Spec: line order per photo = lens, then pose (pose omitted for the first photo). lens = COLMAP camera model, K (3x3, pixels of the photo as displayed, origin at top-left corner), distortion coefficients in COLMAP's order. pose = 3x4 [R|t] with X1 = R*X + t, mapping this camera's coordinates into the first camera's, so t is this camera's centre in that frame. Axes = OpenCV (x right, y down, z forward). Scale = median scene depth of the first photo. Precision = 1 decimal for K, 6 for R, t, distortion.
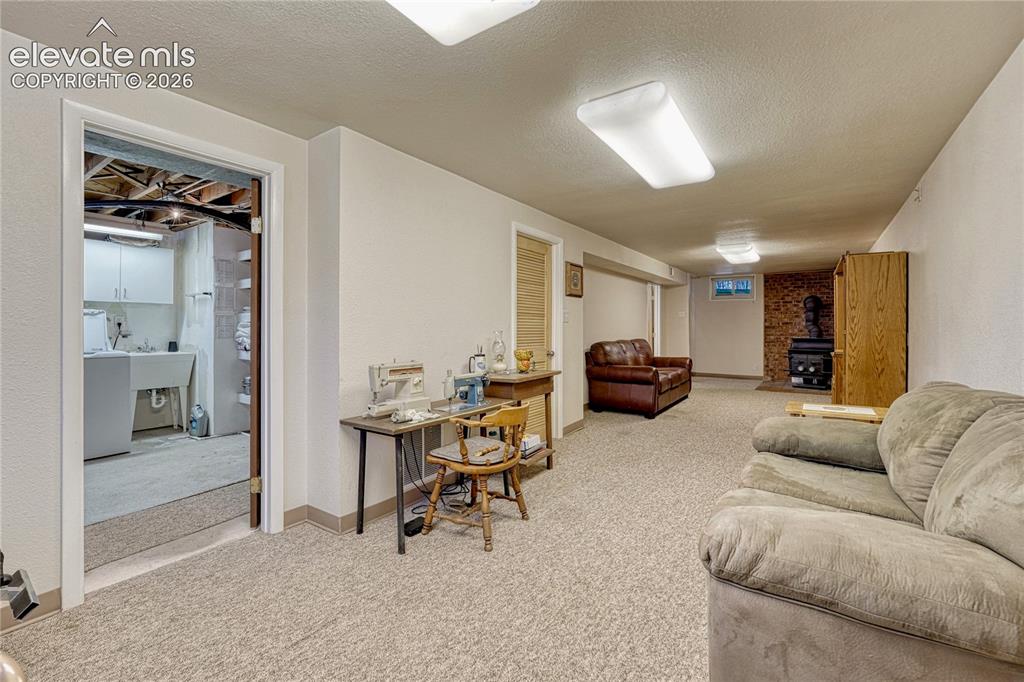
lens RADIAL K [[444.9, 0, 522.5], [0, 444.9, 328.0], [0, 0, 1]] dist [-0.003051, -0.000078]
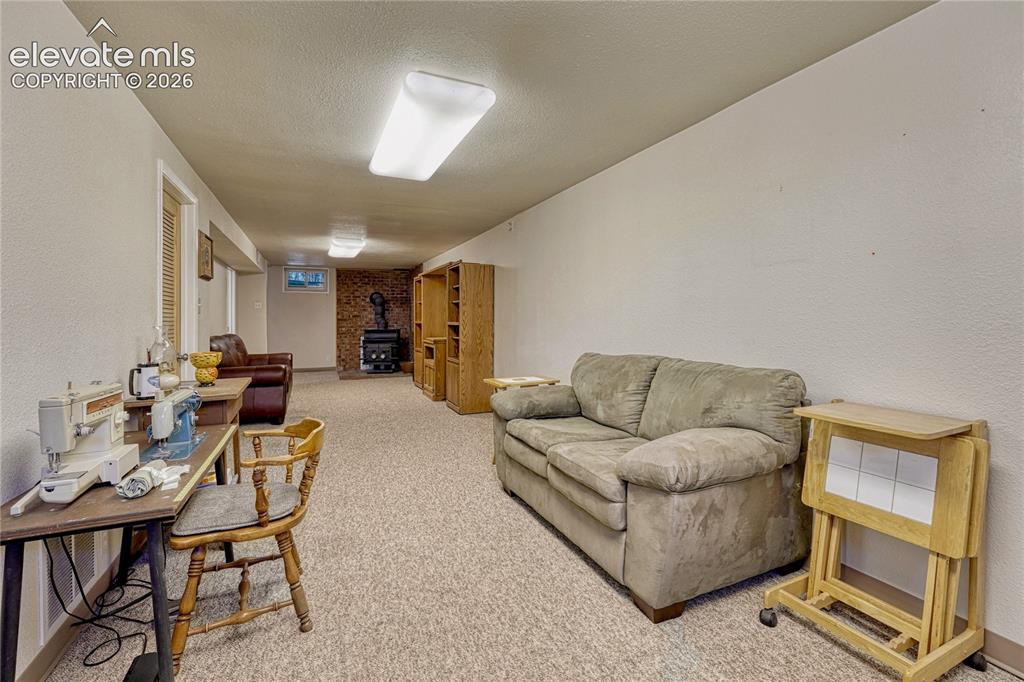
lens RADIAL K [[444.9, 0, 522.5], [0, 444.9, 328.0], [0, 0, 1]] dist [-0.003051, -0.000078]
pose [[0.525065, -0.018215, 0.850867, -0.204975], [0.004669, 0.999818, 0.018522, 0.000311], [-0.851049, -0.005752, 0.525054, 0.135926]]
